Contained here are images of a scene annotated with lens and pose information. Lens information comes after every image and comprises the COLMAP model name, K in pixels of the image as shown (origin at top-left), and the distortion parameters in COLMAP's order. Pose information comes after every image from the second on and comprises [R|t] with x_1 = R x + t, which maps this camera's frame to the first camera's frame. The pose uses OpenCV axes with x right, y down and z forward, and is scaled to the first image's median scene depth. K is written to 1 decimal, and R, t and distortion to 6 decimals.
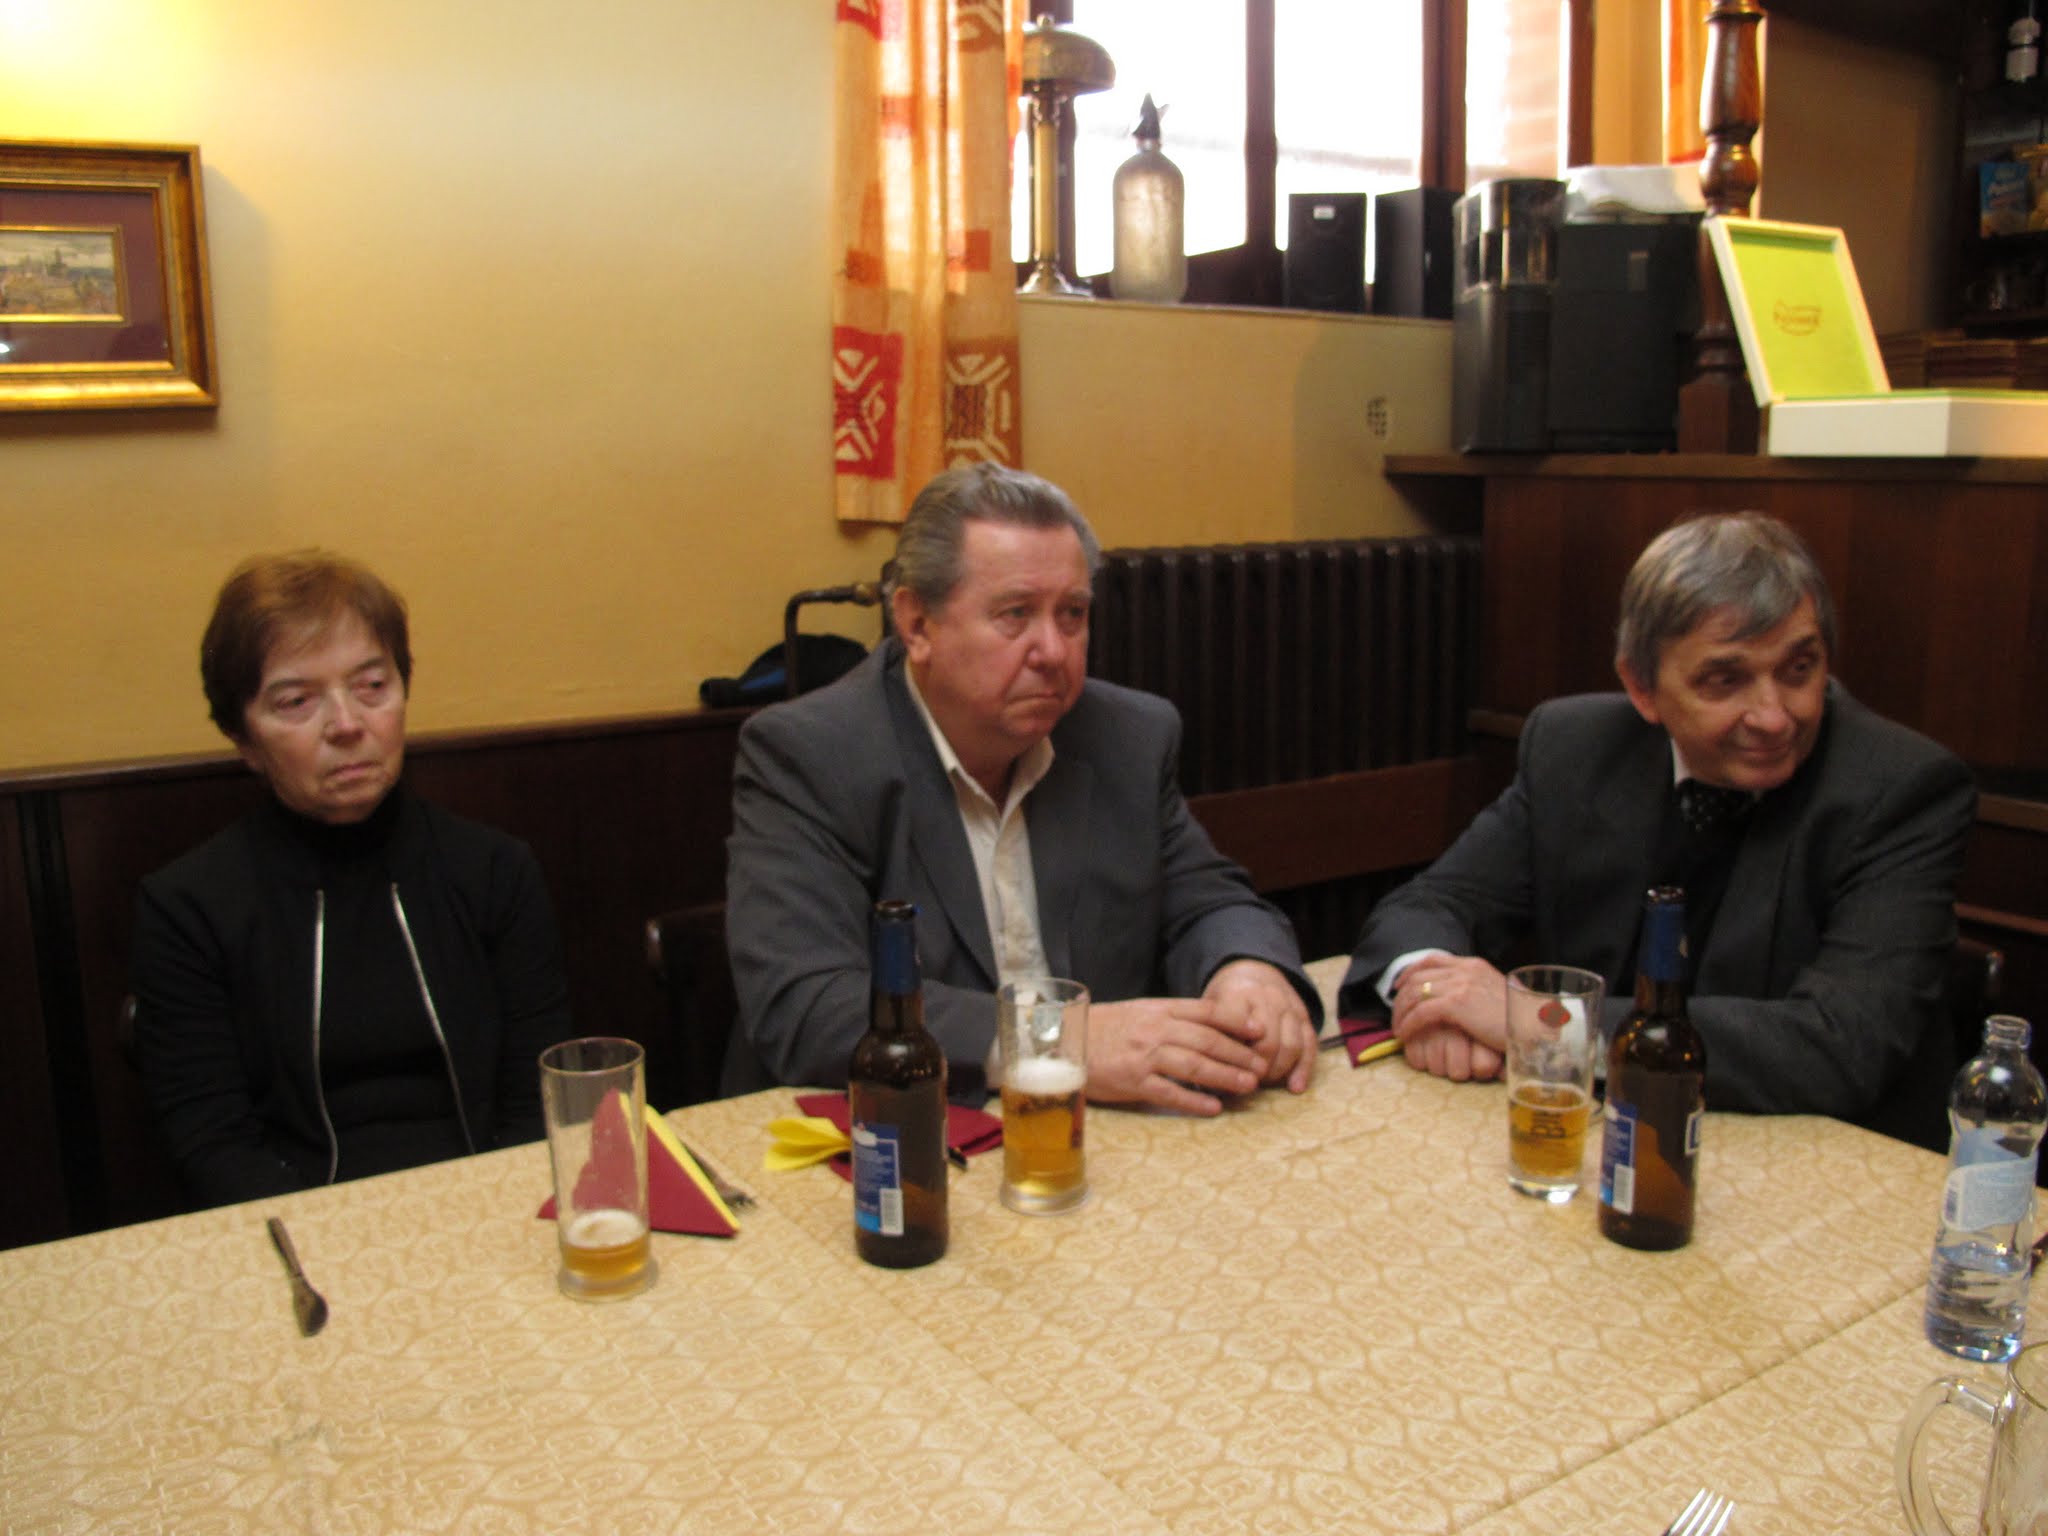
lens RADIAL K [[1705.8, 0, 1011.3], [0, 1705.8, 737.5], [0, 0, 1]] dist [-0.142039, 0.093944]
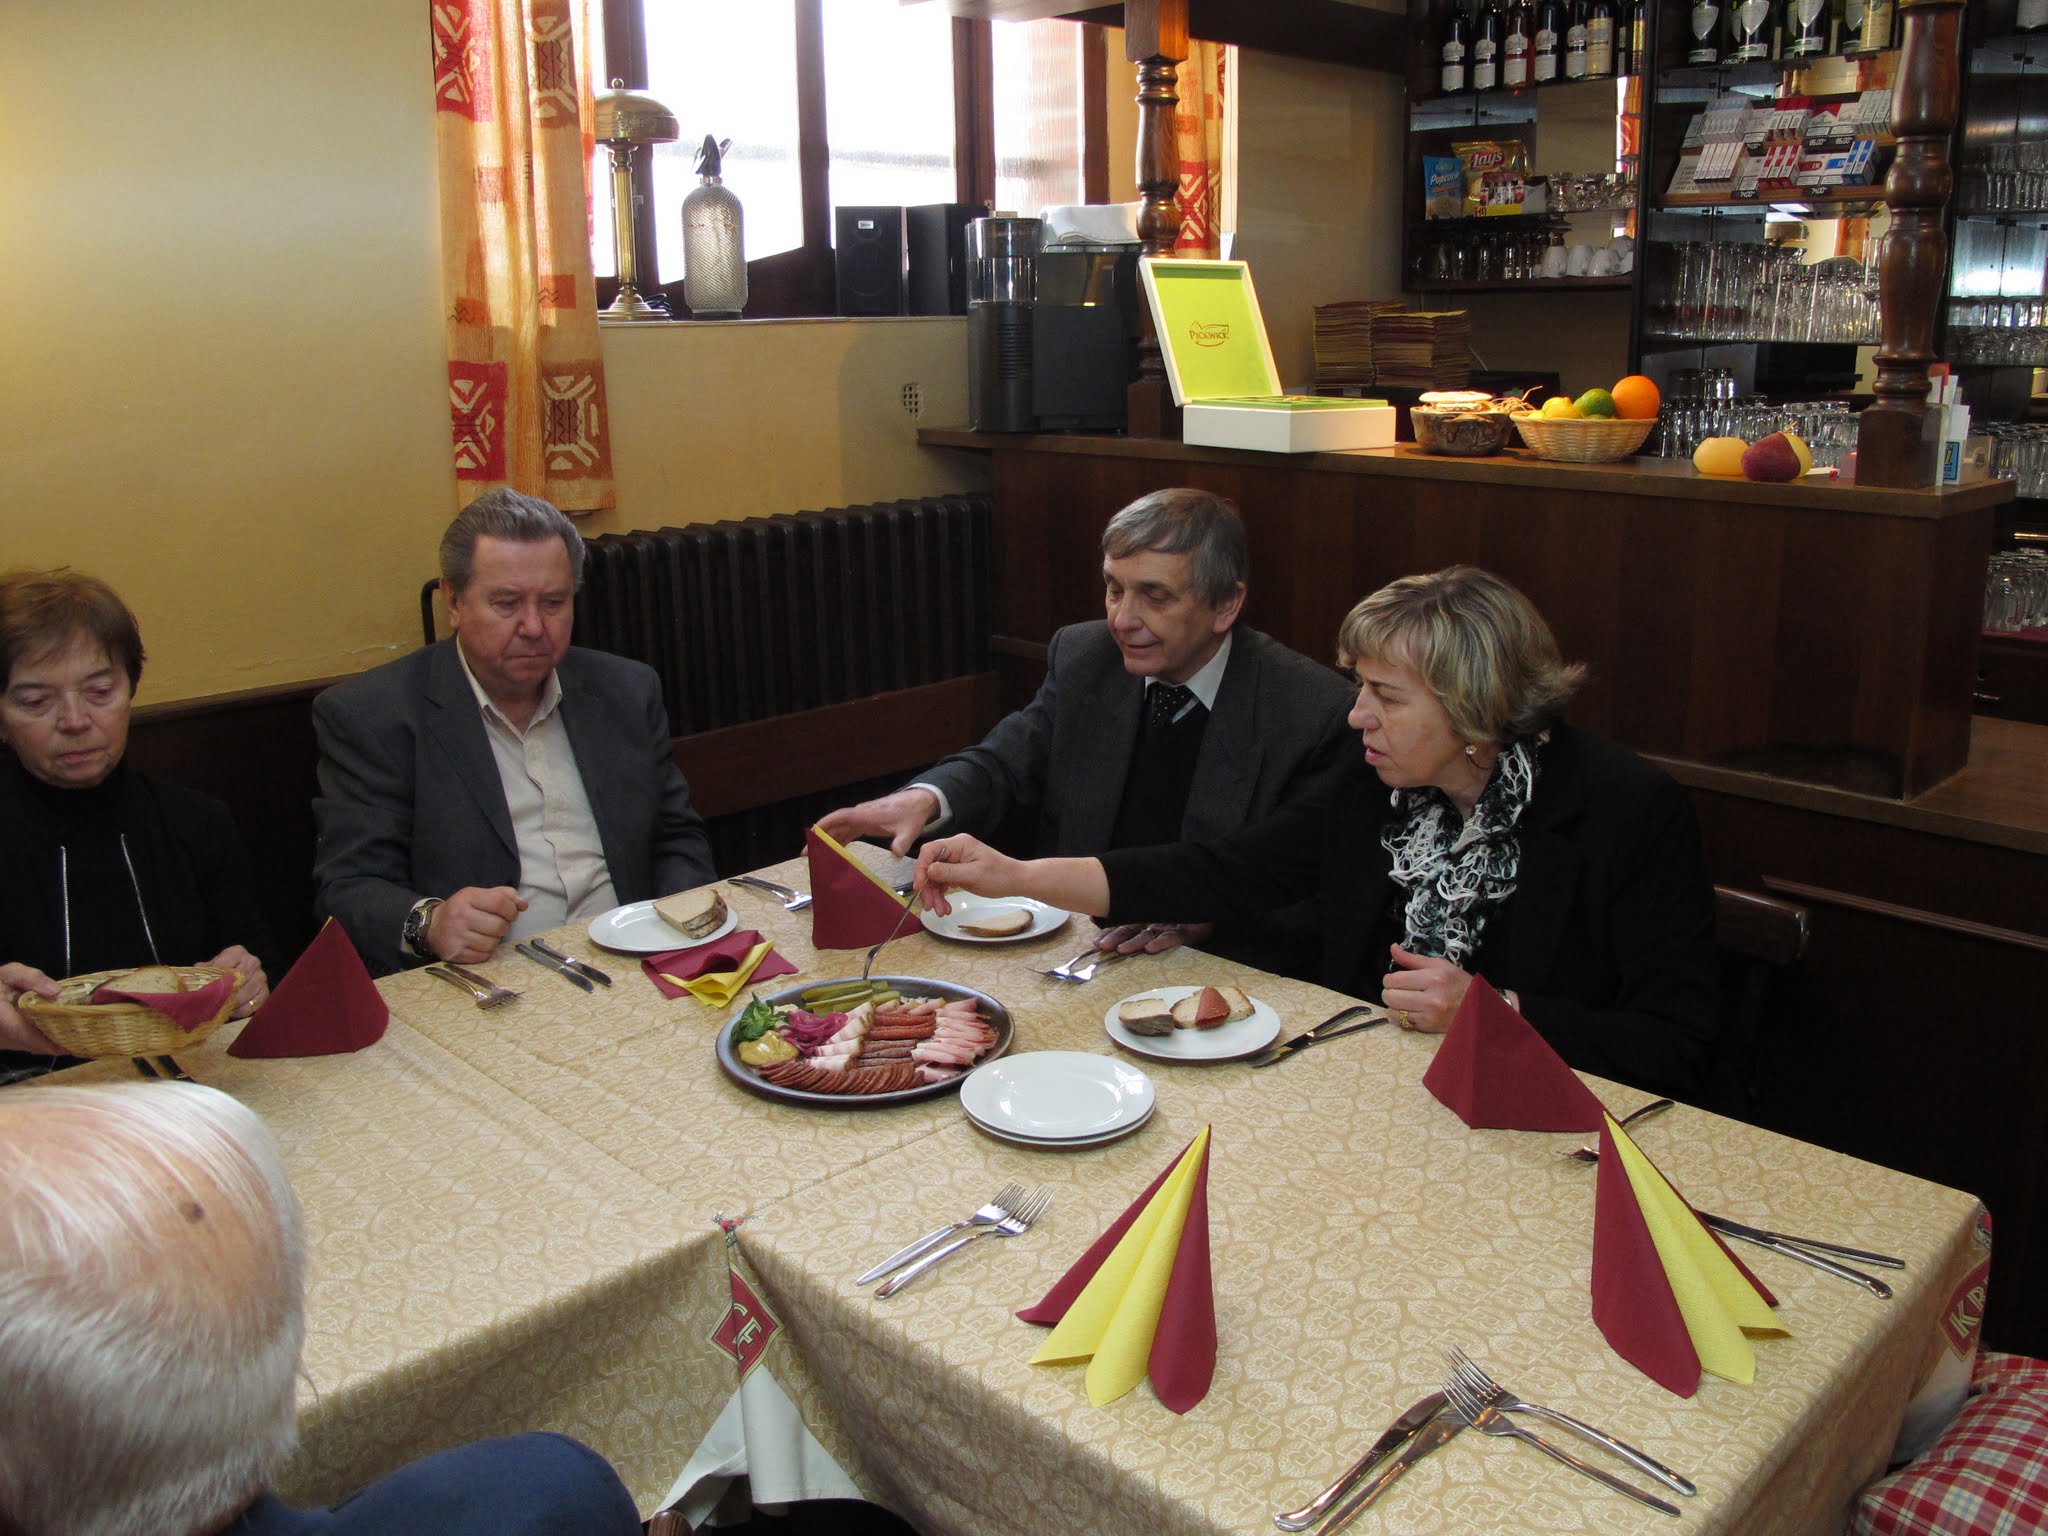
lens RADIAL K [[1705.8, 0, 1026.6], [0, 1705.8, 750.6], [0, 0, 1]] dist [-0.142039, 0.093944]
pose [[0.980091, -0.054125, 0.191027, 0.059617], [0.037638, 0.995329, 0.088907, -0.048486], [-0.194947, -0.079947, 0.977550, -0.294885]]
